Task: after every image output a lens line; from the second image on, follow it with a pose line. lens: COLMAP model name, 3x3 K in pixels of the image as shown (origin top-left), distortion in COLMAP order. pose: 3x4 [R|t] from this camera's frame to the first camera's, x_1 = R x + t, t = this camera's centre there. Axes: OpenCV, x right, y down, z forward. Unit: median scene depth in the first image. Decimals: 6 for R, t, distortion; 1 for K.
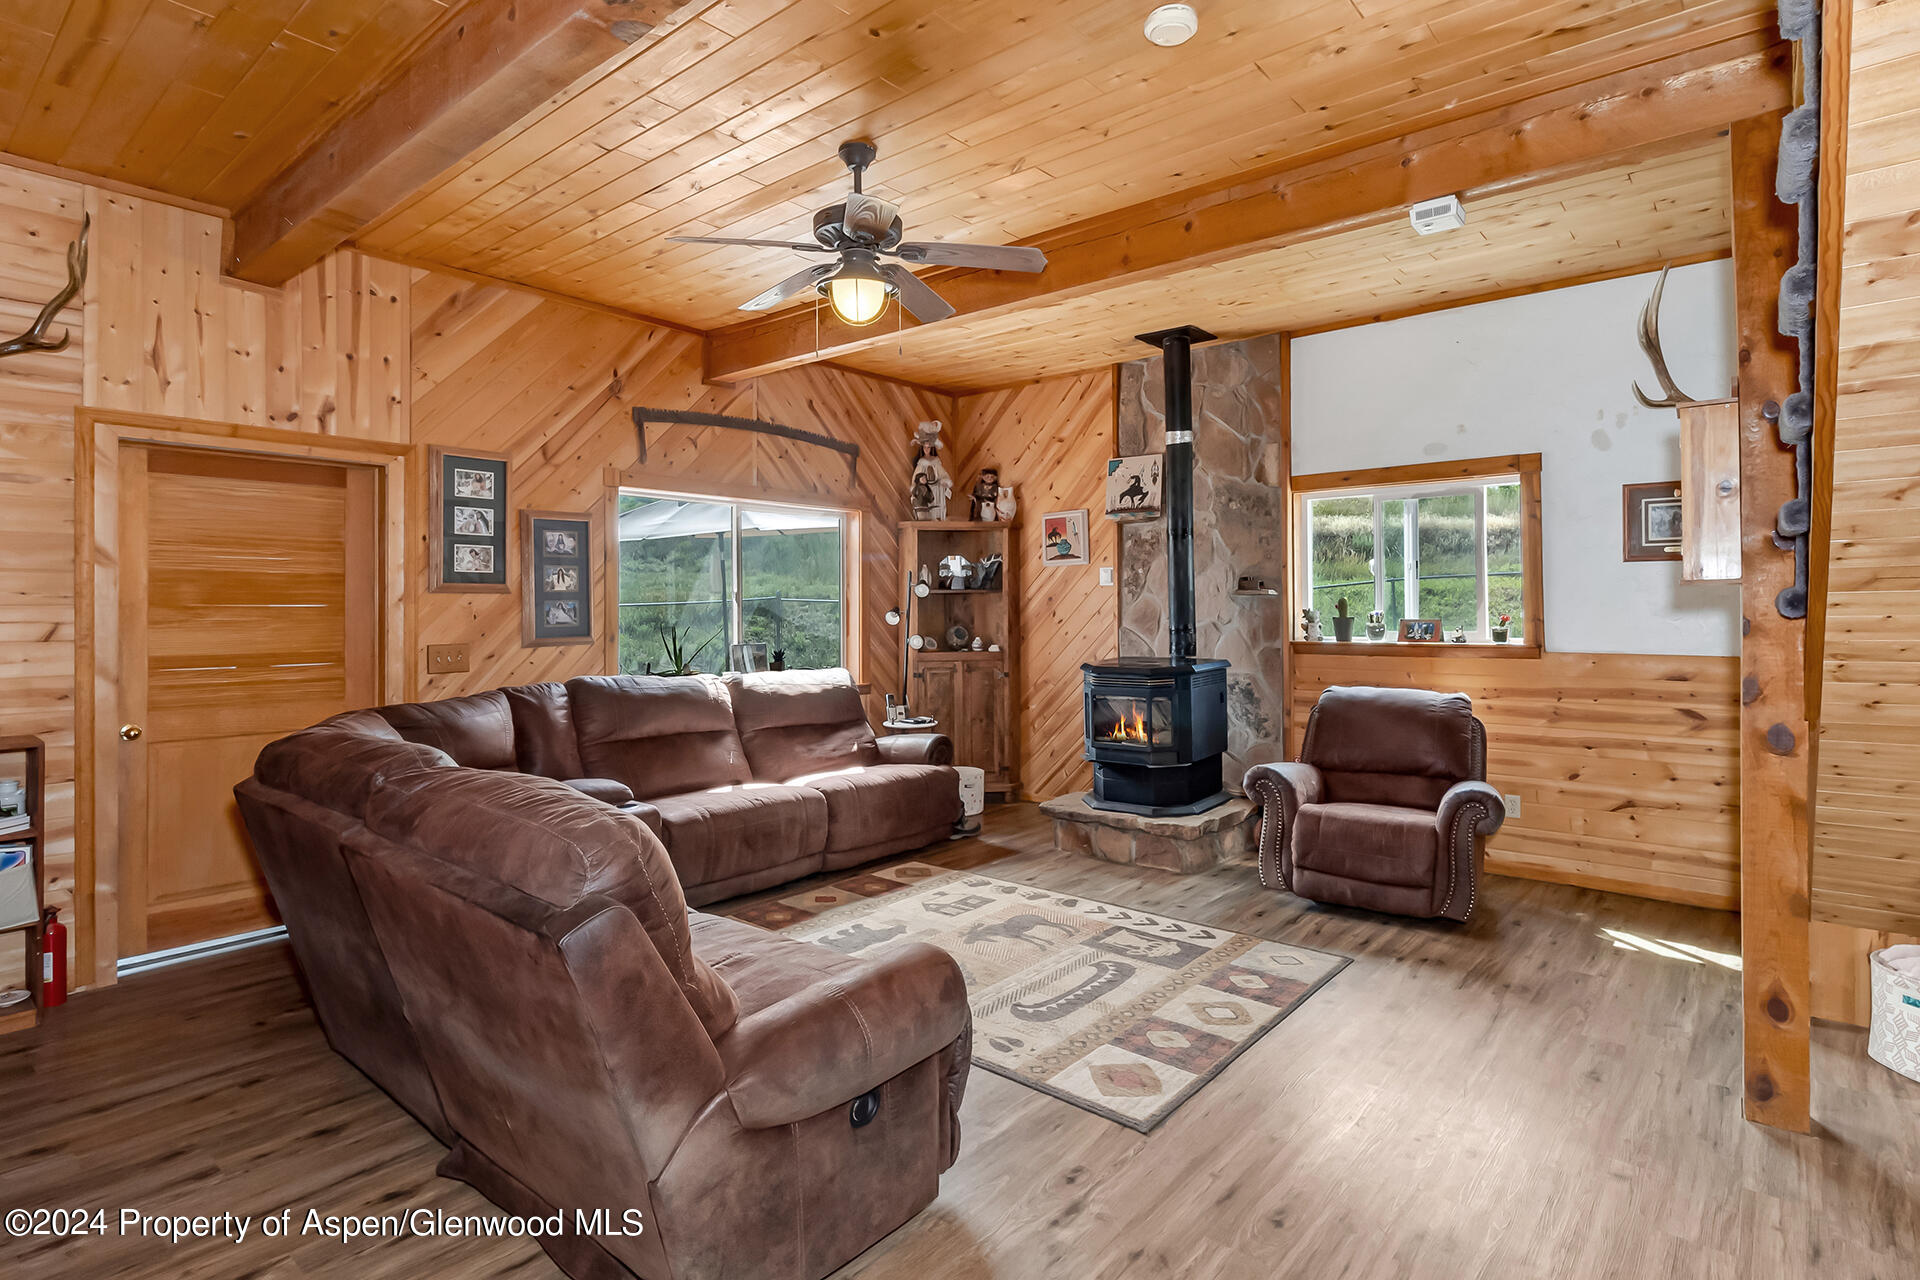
lens RADIAL K [[956.8, 0, 976.9], [0, 956.8, 608.2], [0, 0, 1]] dist [-0.002099, -0.000448]
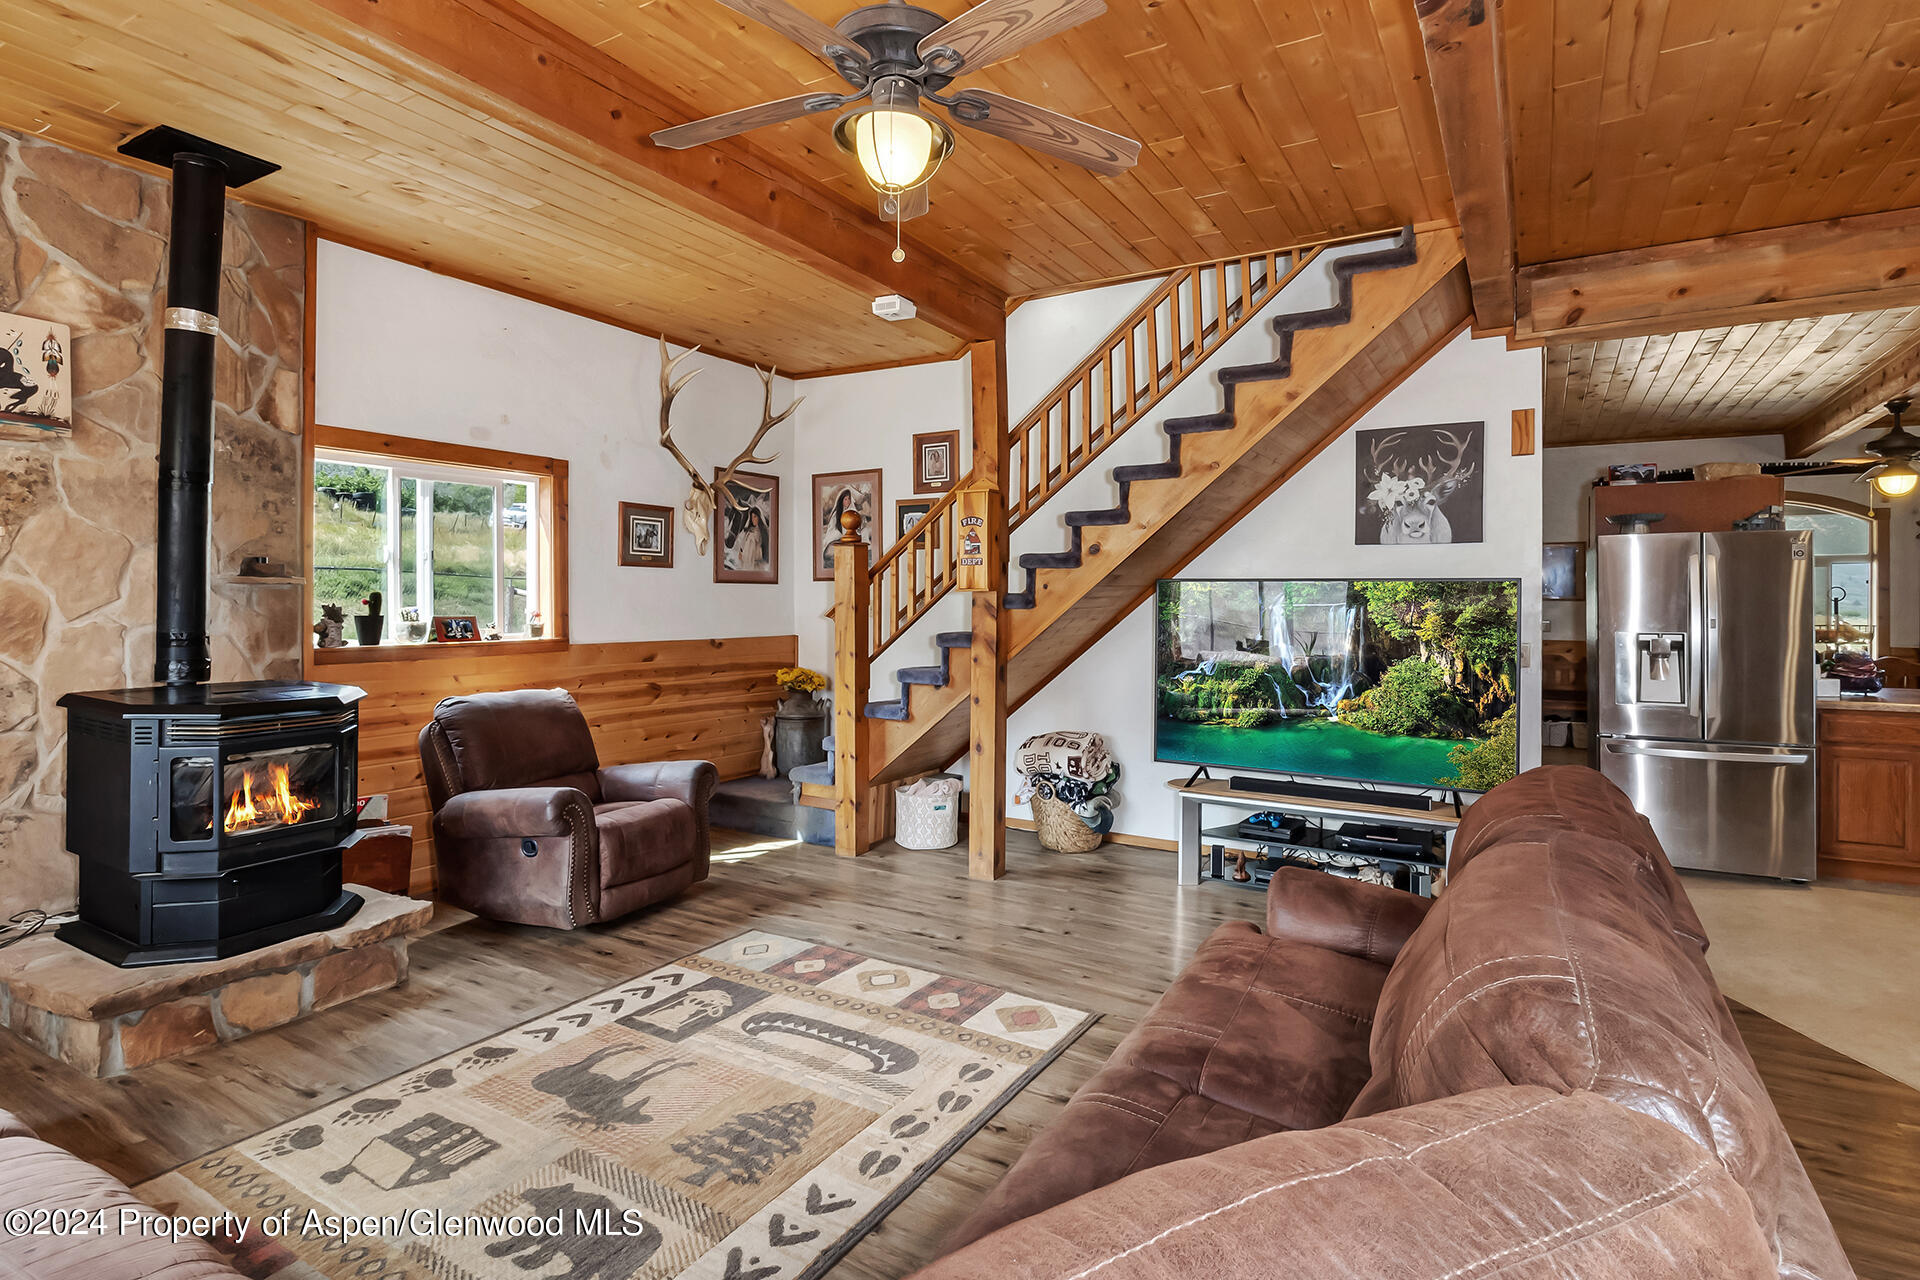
lens RADIAL K [[956.8, 0, 976.9], [0, 956.8, 608.2], [0, 0, 1]] dist [-0.002099, -0.000448]
pose [[-0.154523, -0.002191, 0.987987, -0.655401], [-0.000954, 0.999997, 0.002068, 0.002164], [-0.987989, -0.000623, -0.154525, 0.844995]]
